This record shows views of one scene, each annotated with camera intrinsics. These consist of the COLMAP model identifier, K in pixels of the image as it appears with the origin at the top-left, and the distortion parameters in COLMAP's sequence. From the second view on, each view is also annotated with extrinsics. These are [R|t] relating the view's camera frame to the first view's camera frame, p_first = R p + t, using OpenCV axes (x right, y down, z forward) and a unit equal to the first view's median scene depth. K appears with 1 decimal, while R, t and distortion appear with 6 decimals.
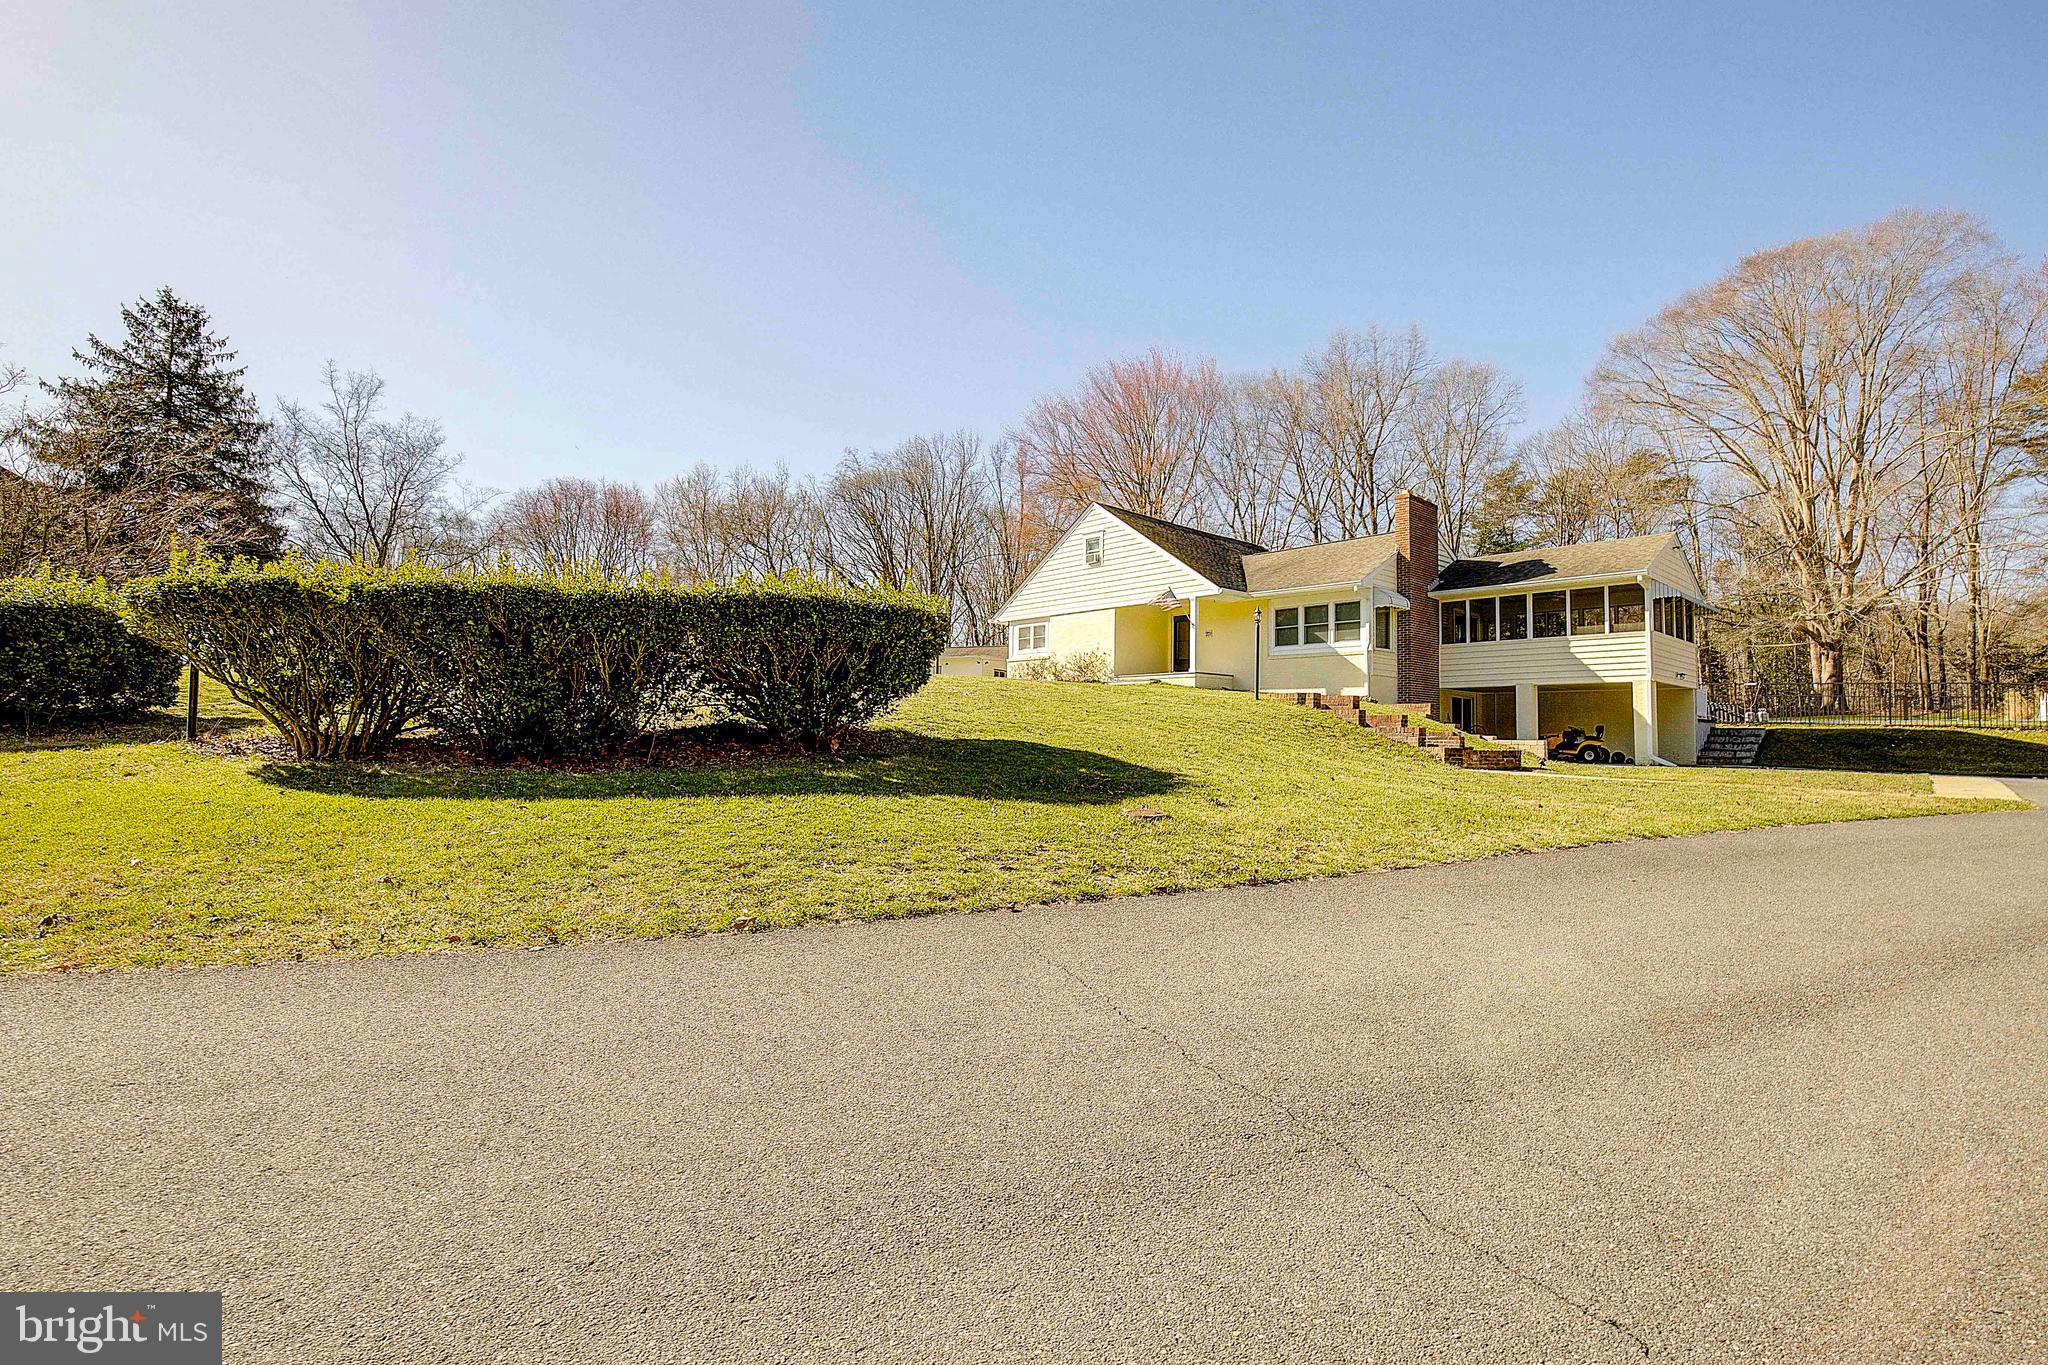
lens RADIAL K [[911.7, 0, 1023.9], [0, 911.7, 683.6], [0, 0, 1]] dist [-0.018852, 0.000748]
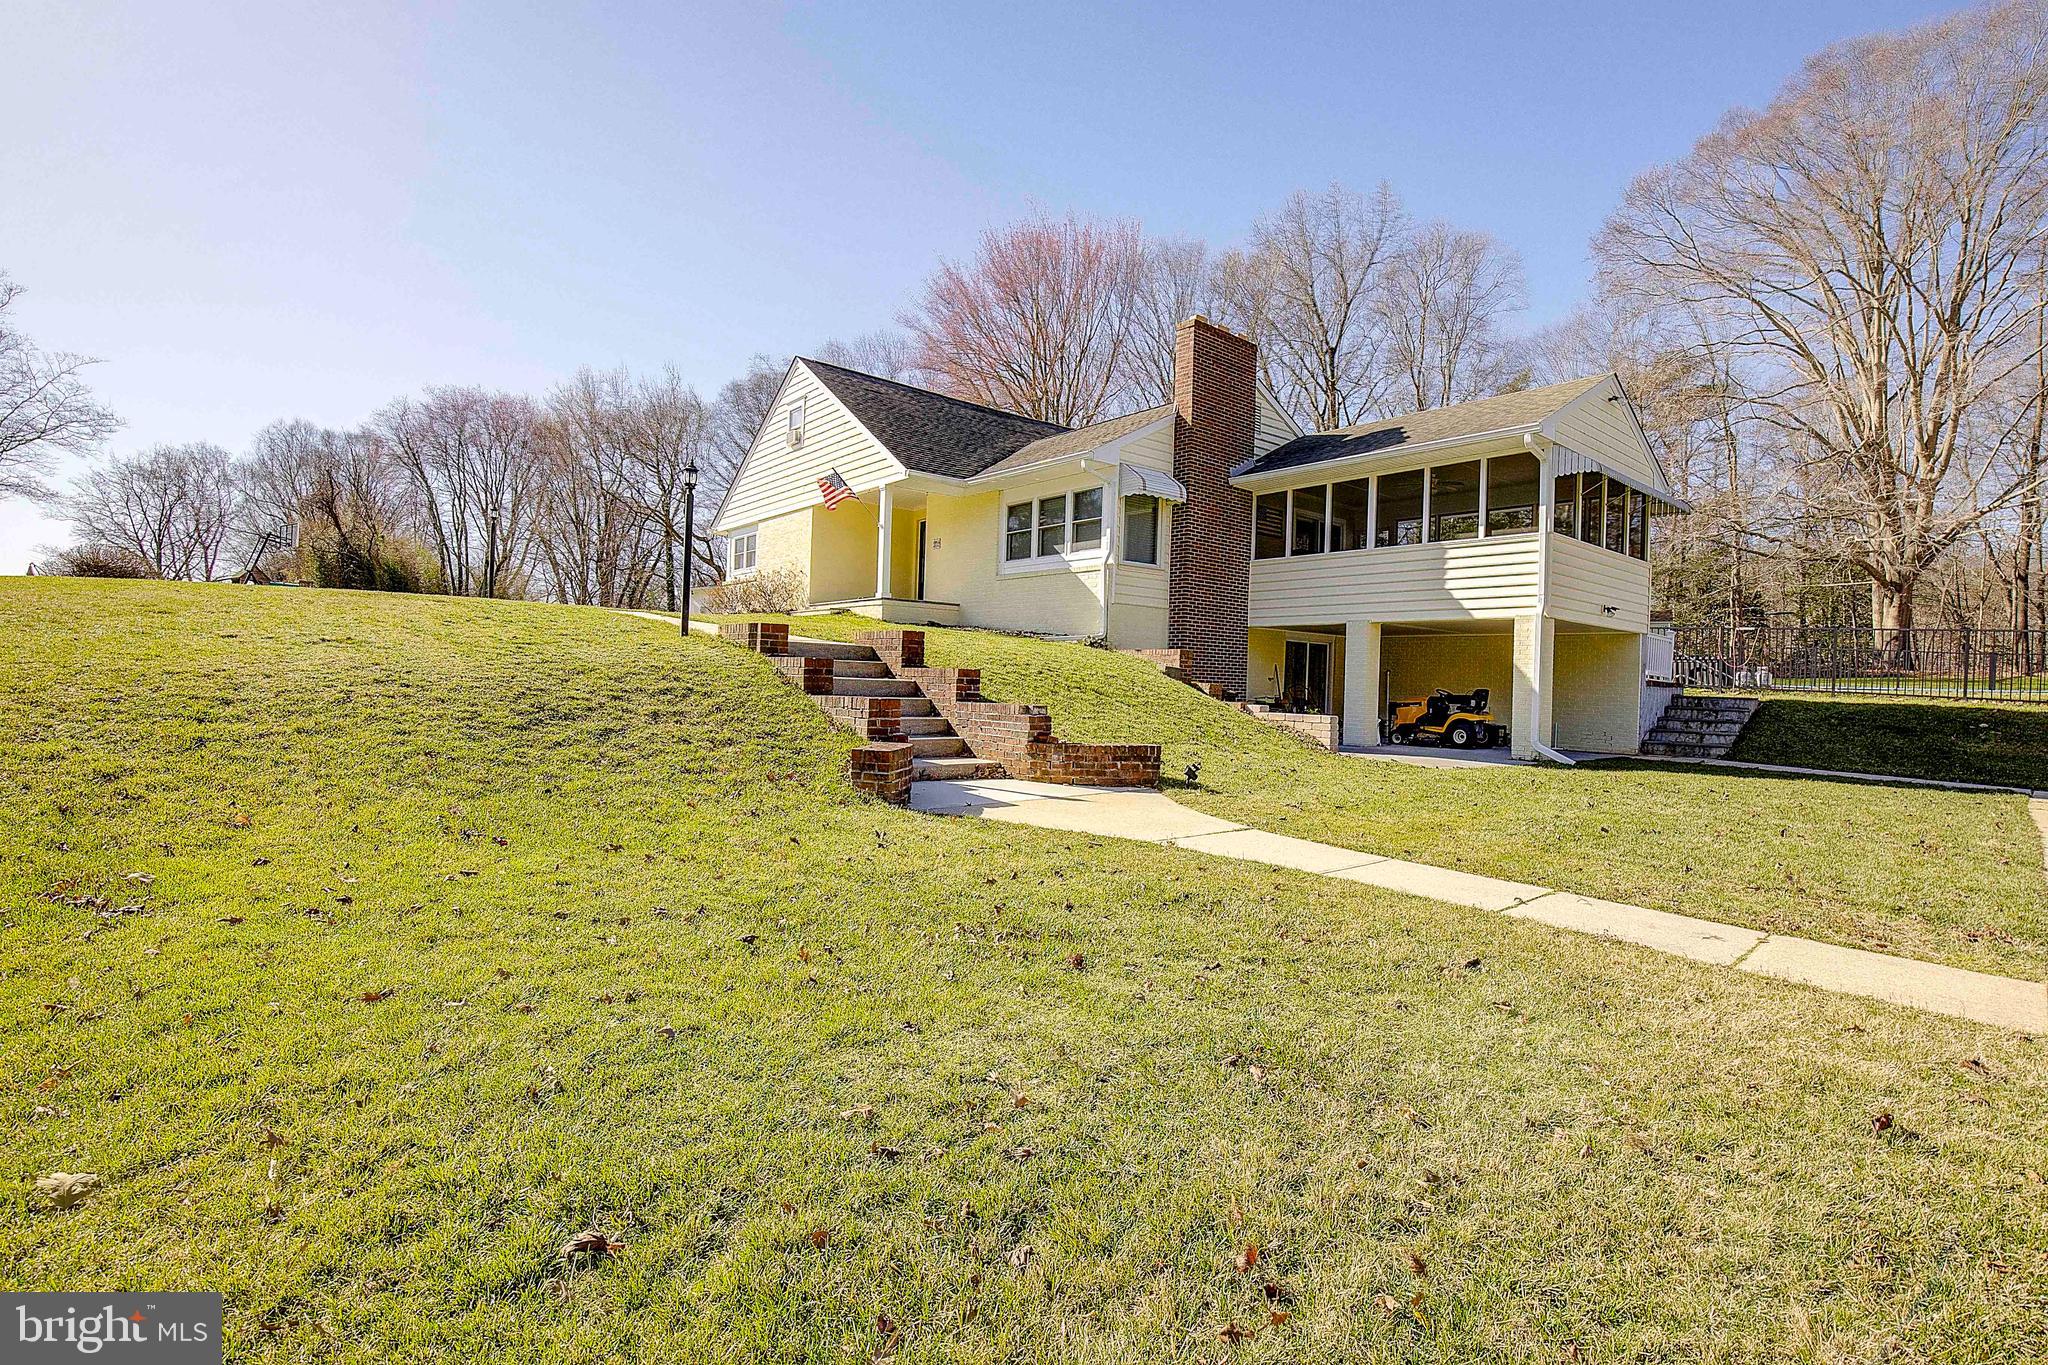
lens RADIAL K [[911.7, 0, 1023.2], [0, 911.7, 681.1], [0, 0, 1]] dist [-0.018852, 0.000748]
pose [[0.998659, 0.017283, -0.048796, 0.337494], [-0.014315, 0.998063, 0.060538, 0.006648], [0.049748, -0.059758, 0.996972, 0.343325]]
